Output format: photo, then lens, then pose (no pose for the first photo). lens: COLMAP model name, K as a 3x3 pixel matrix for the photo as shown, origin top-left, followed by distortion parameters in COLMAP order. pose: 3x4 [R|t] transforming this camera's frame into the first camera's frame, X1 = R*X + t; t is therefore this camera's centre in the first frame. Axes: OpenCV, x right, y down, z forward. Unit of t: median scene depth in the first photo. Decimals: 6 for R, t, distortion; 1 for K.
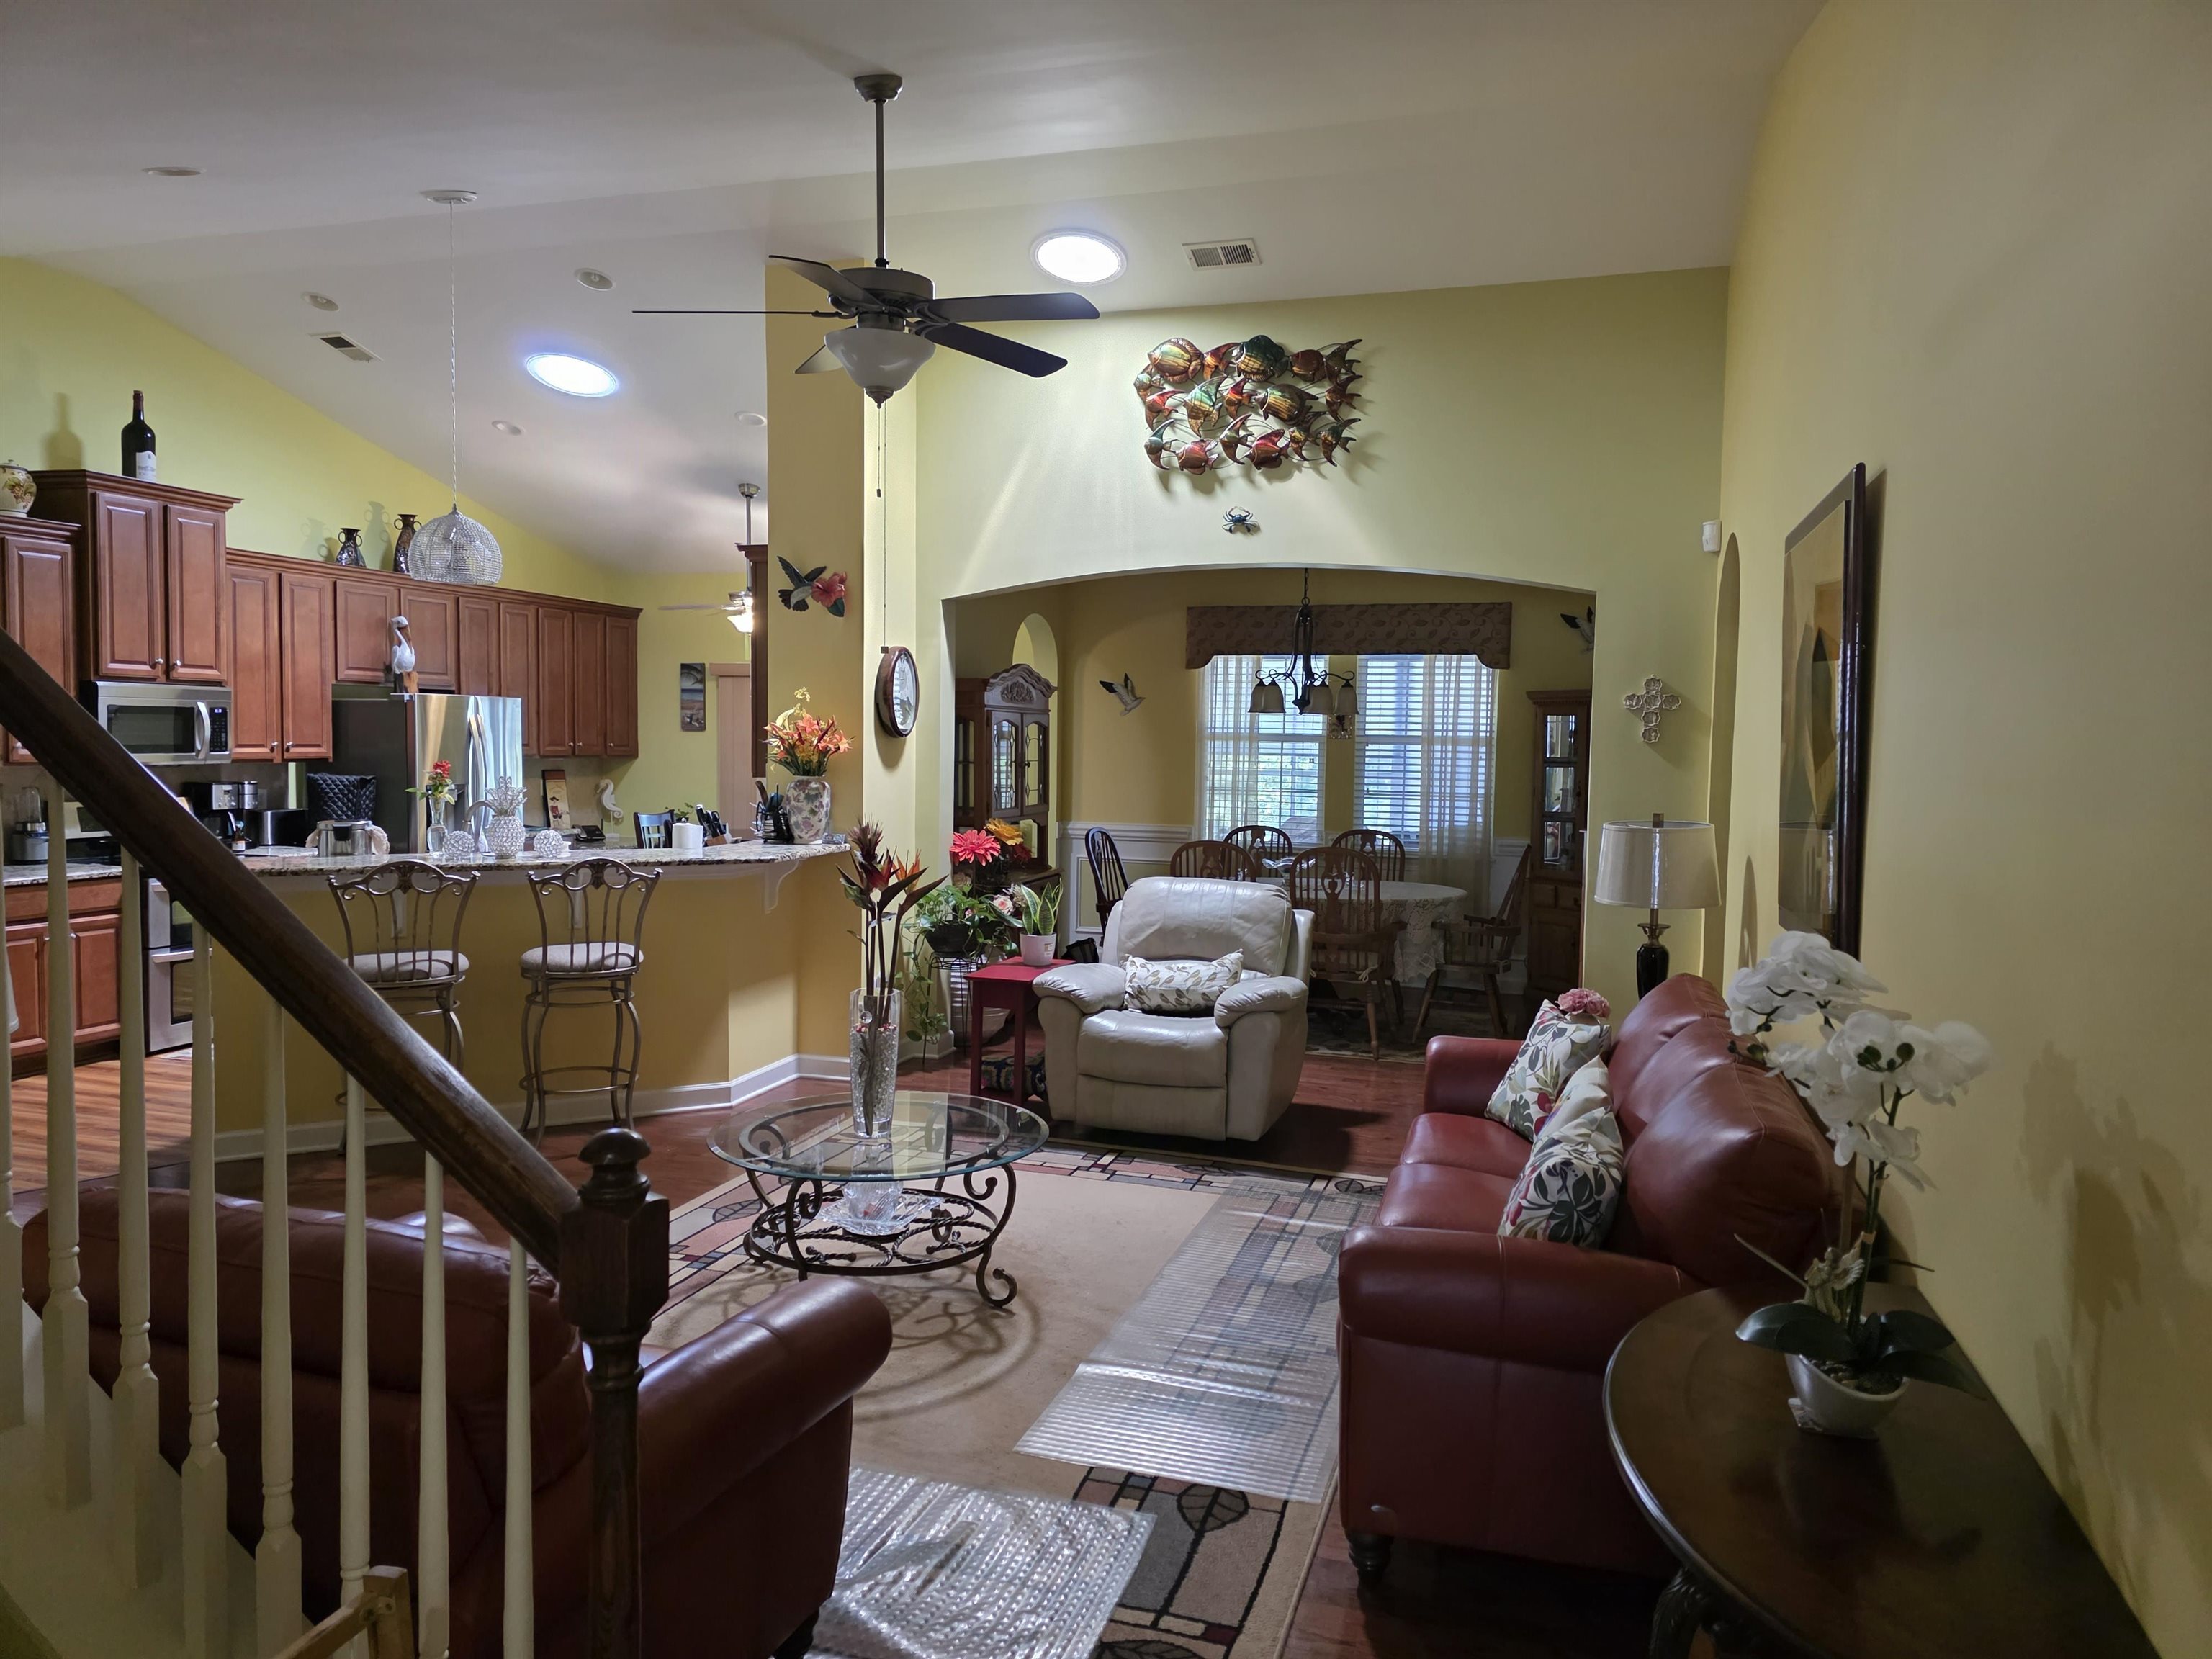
lens RADIAL K [[1483.7, 0, 1105.4], [0, 1483.7, 823.1], [0, 0, 1]] dist [0.030580, -0.034448]
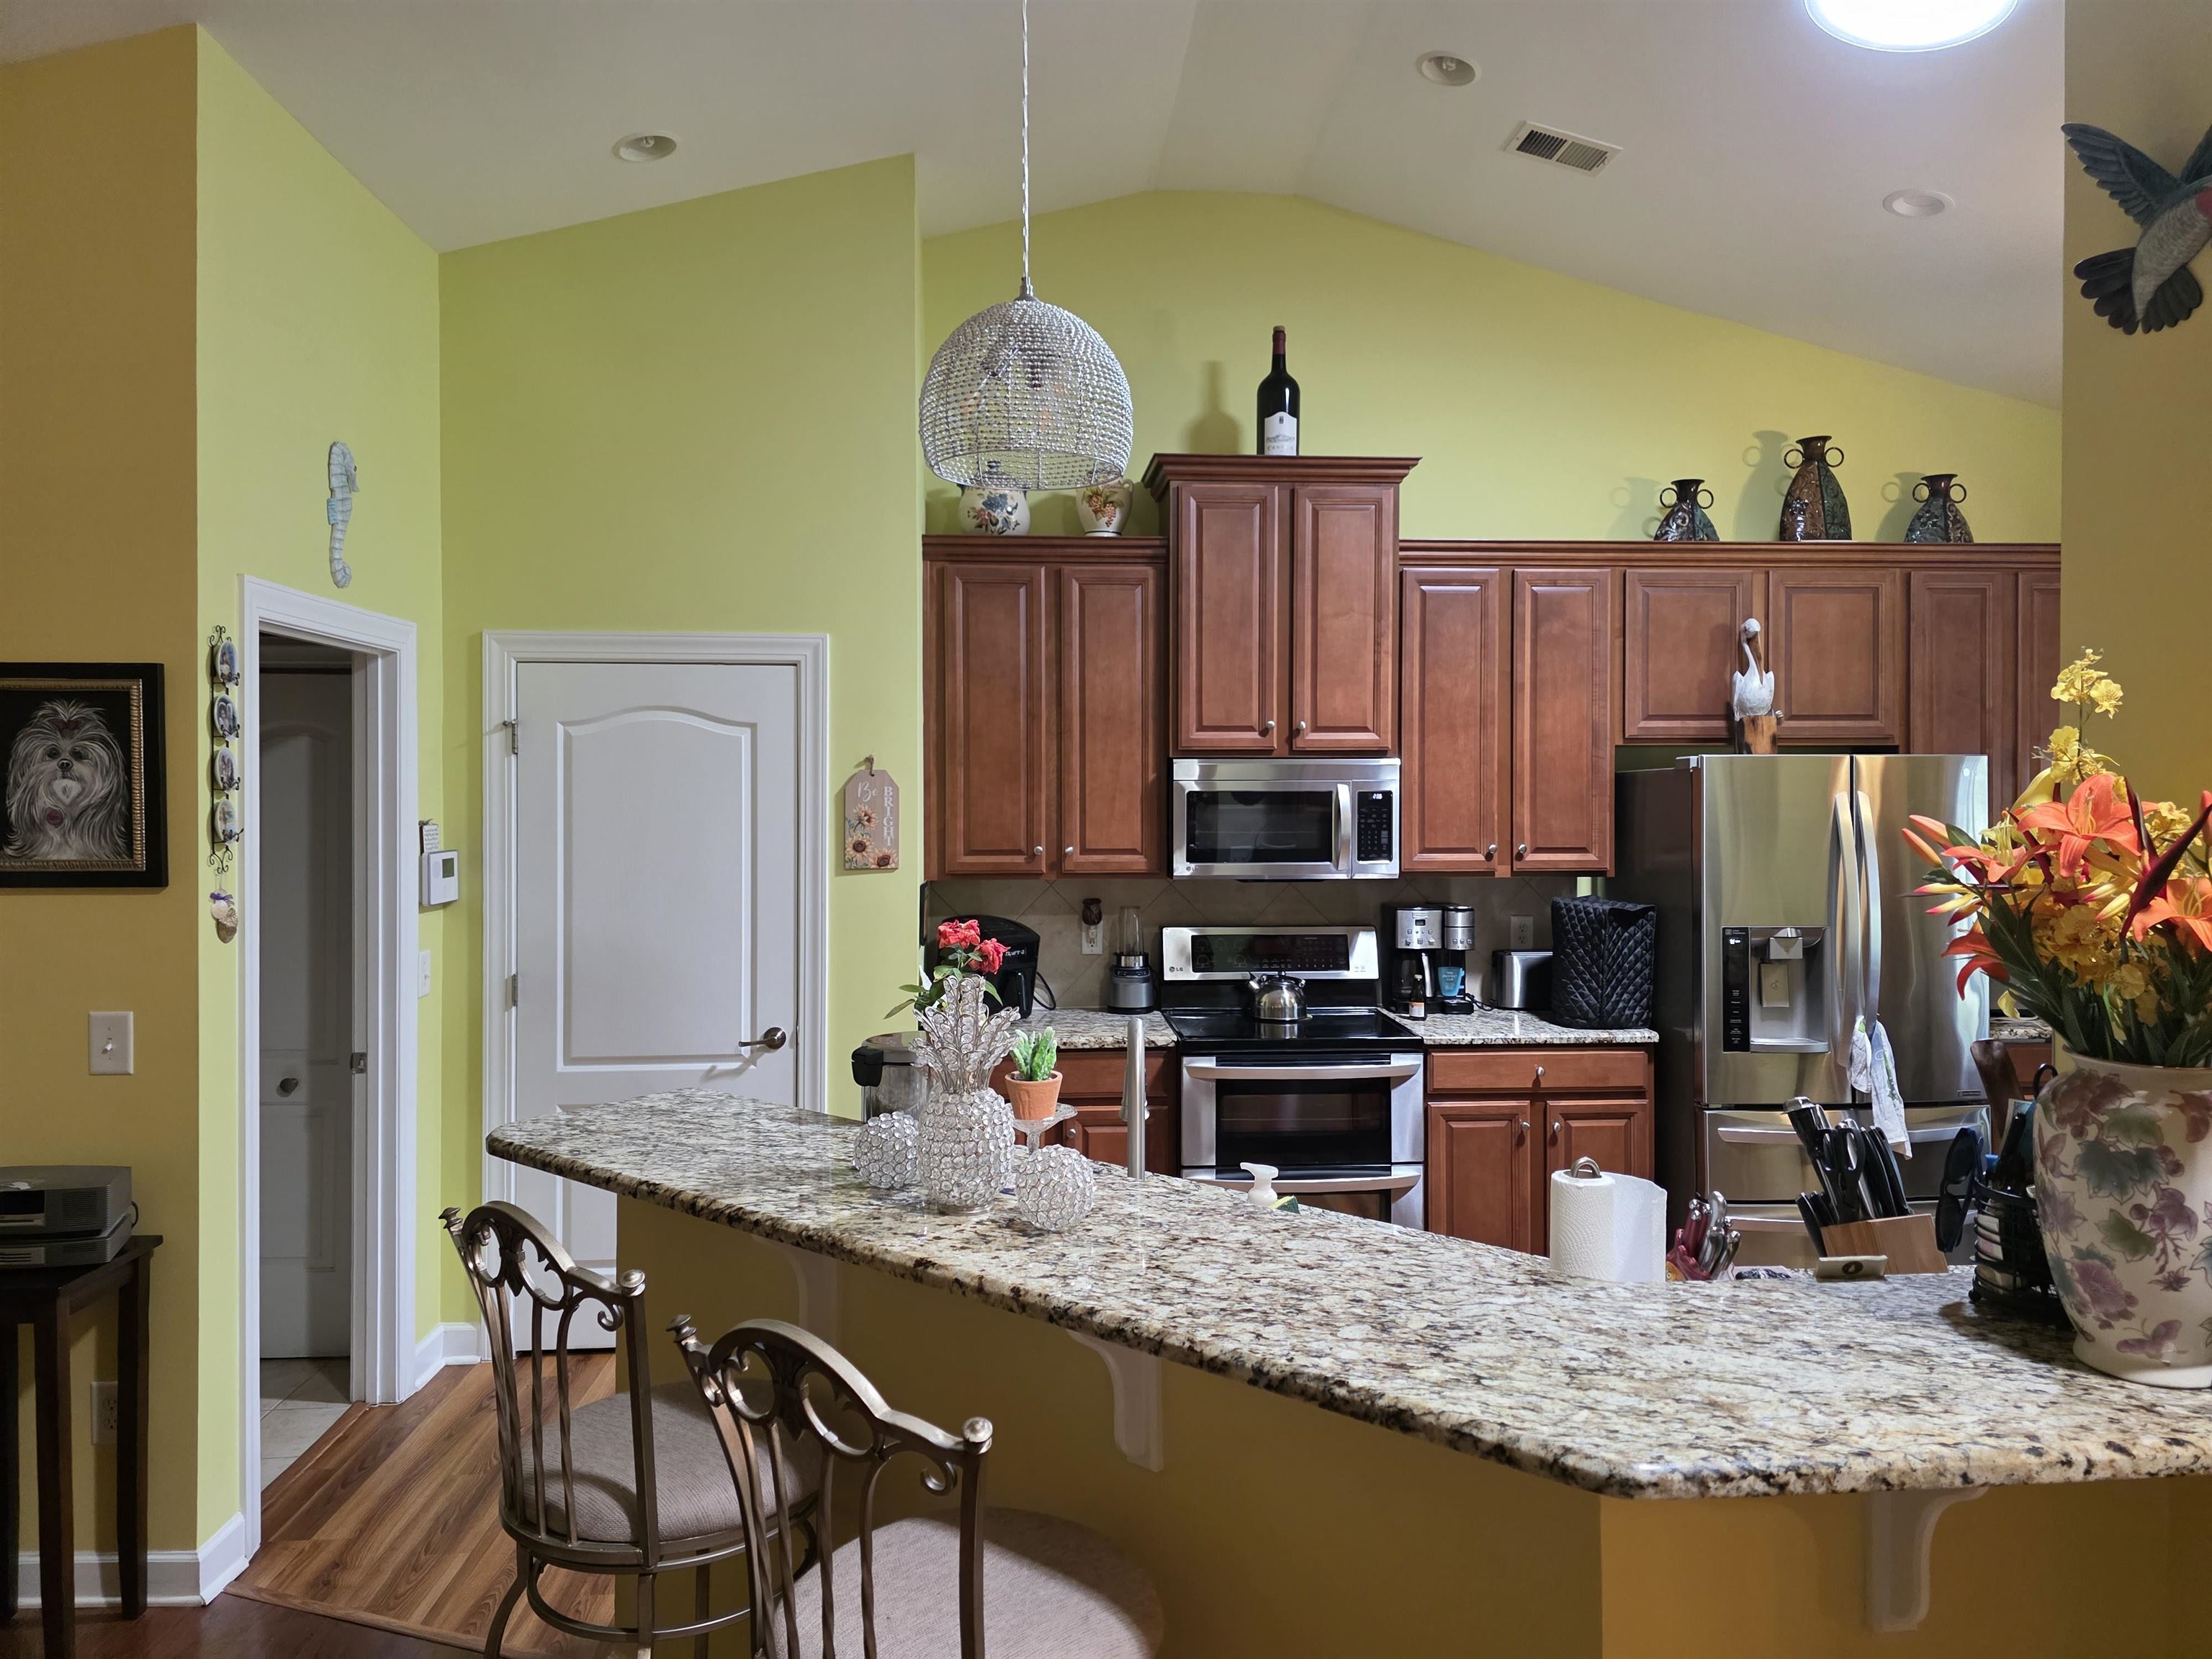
lens RADIAL K [[1483.7, 0, 1104.3], [0, 1483.7, 824.4], [0, 0, 1]] dist [0.030580, -0.034448]
pose [[0.353652, 0.000158, -0.935377, -0.042575], [-0.046377, 0.998773, -0.017366, -0.047090], [0.934227, 0.049522, 0.353225, 0.670472]]
